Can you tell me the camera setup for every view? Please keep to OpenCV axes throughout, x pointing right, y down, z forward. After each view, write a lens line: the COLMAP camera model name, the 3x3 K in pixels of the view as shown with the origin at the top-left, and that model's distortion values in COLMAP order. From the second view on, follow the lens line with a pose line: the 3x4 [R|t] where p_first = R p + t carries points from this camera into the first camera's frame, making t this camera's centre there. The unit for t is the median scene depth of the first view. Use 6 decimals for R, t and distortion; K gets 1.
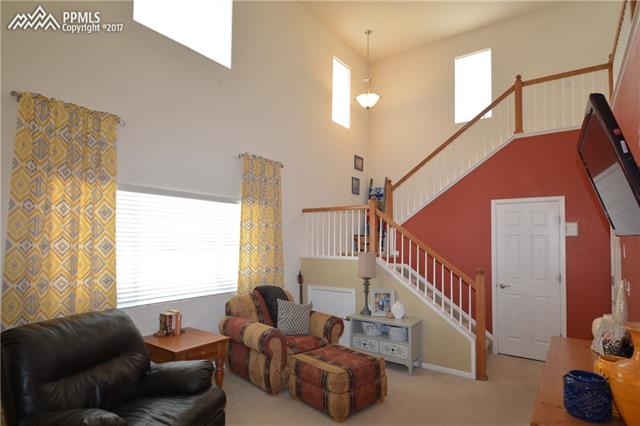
lens RADIAL K [[362.5, 0, 319.3], [0, 362.5, 215.3], [0, 0, 1]] dist [-0.003160, -0.000019]
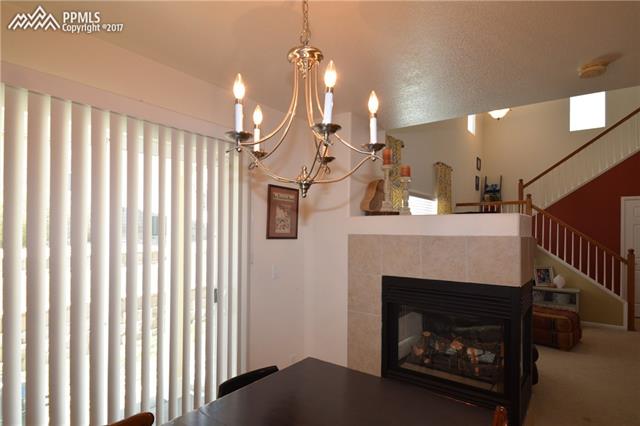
lens RADIAL K [[362.5, 0, 320.8], [0, 362.5, 213.8], [0, 0, 1]] dist [-0.003160, -0.000019]
pose [[0.999983, -0.001486, -0.005626, -0.622606], [0.001635, 0.999644, 0.026641, -0.019244], [0.005585, -0.026650, 0.999629, -0.306465]]
